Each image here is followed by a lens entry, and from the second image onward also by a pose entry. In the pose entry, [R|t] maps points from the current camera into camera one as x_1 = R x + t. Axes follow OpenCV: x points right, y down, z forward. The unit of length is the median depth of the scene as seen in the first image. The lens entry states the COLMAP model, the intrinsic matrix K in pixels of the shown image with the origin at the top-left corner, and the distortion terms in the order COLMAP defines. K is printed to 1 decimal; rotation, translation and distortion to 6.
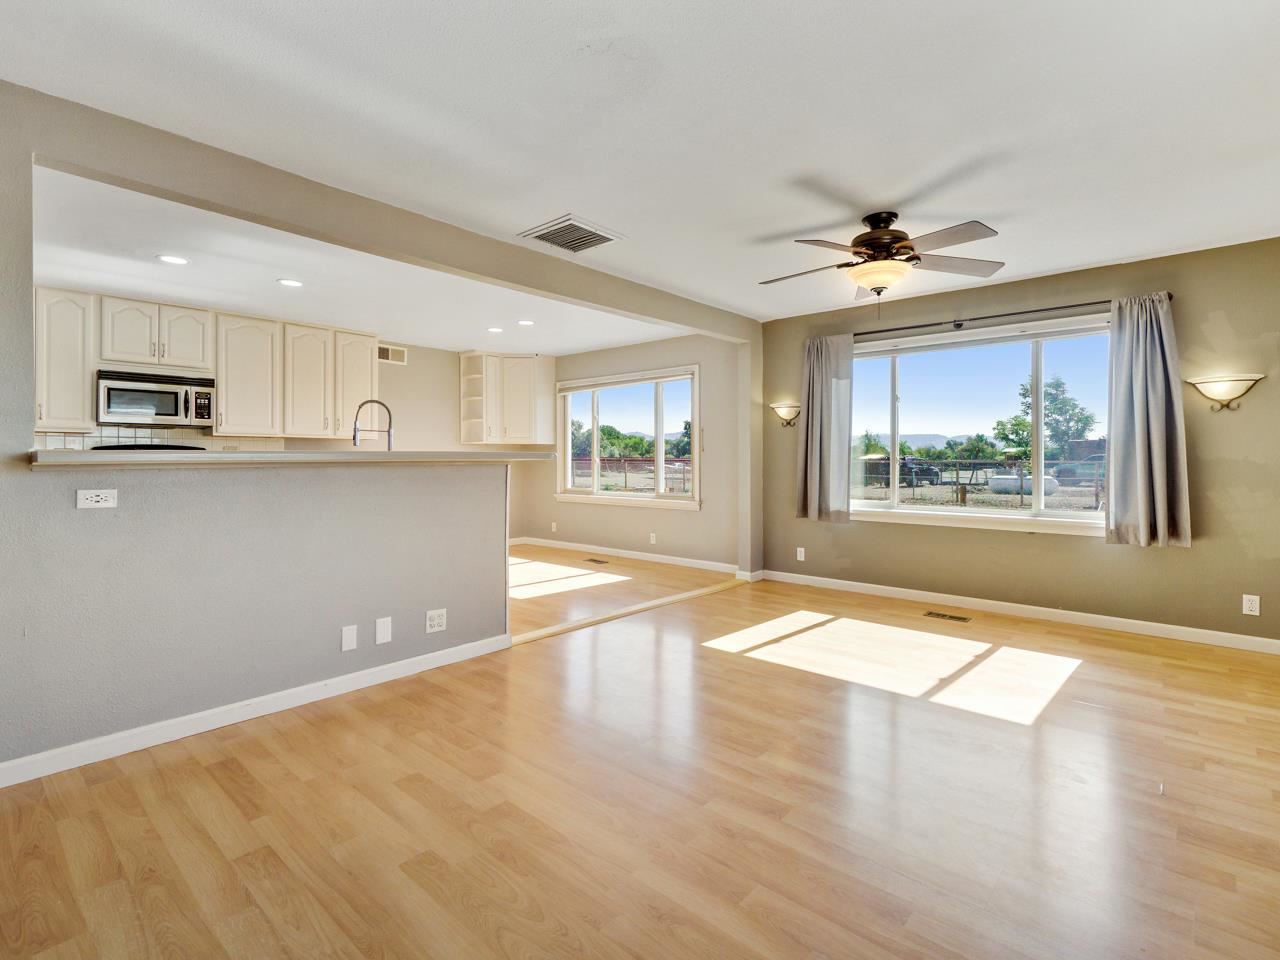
lens RADIAL K [[627.1, 0, 630.9], [0, 627.1, 455.4], [0, 0, 1]] dist [-0.000011, -0.000297]
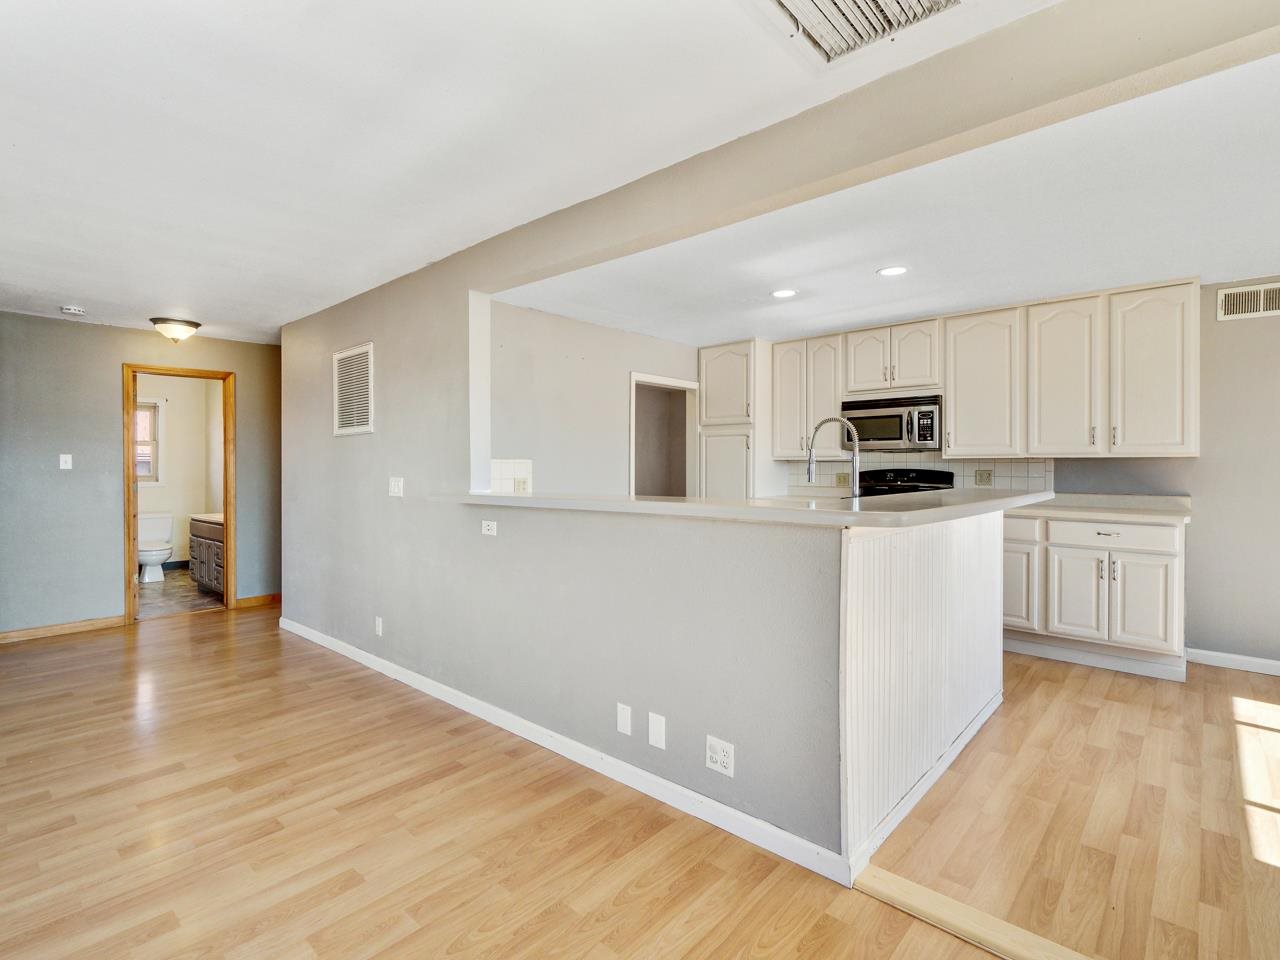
lens RADIAL K [[627.4, 0, 640.9], [0, 627.4, 464.5], [0, 0, 1]] dist [0.000082, 0.000461]
pose [[0.002623, -0.000644, -0.999996, 0.223729], [0.010320, 0.999947, -0.000616, -0.027814], [0.999943, -0.010318, 0.002629, 0.585980]]
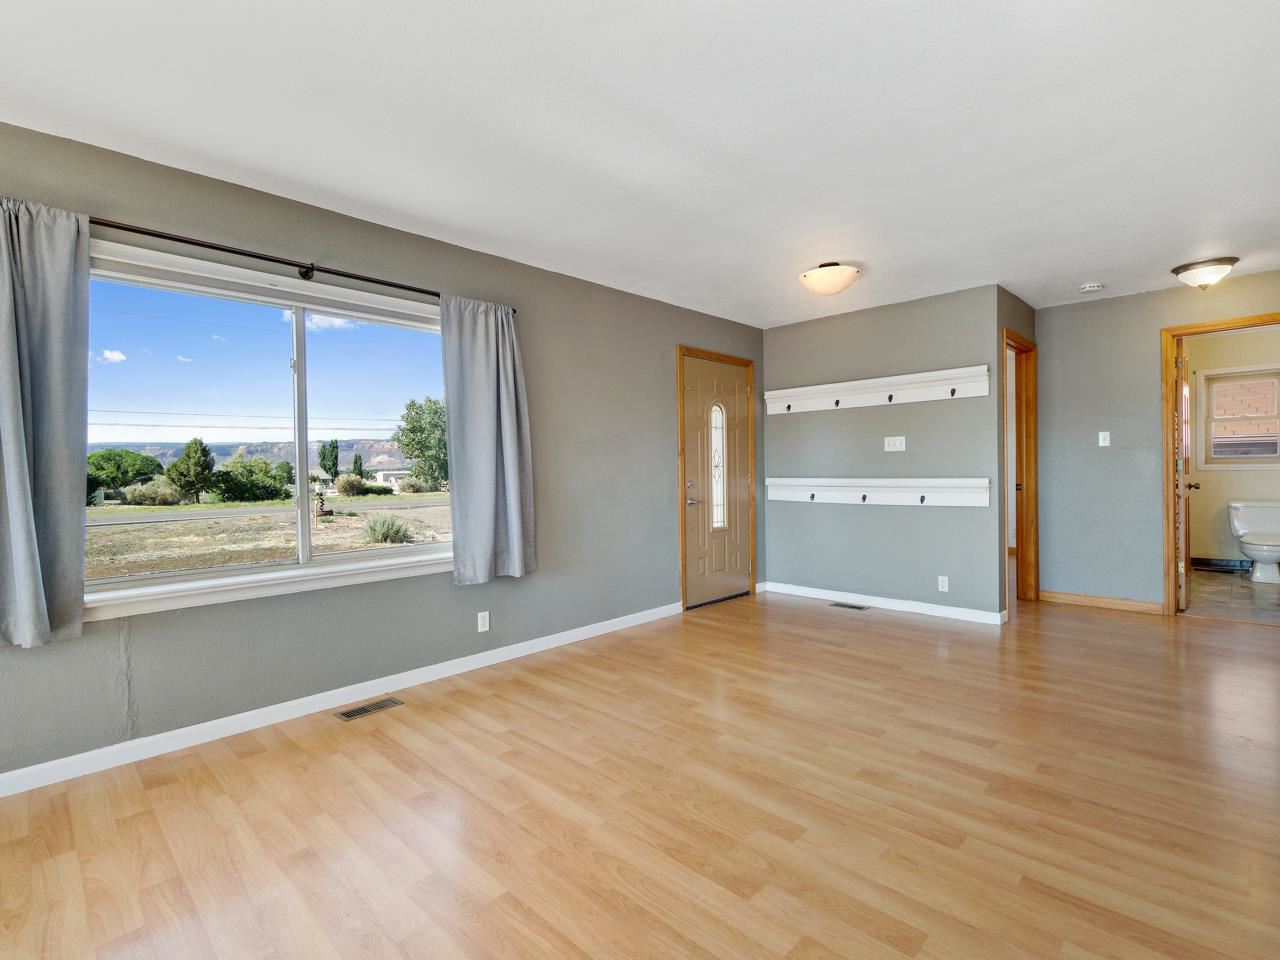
lens RADIAL K [[617.8, 0, 635.0], [0, 617.8, 478.3], [0, 0, 1]] dist [0.002761, 0.000201]
pose [[-0.998827, 0.015379, 0.045909, -0.038747], [0.015524, 0.999876, 0.002801, 0.003606], [-0.045860, 0.003511, -0.998942, 0.696698]]
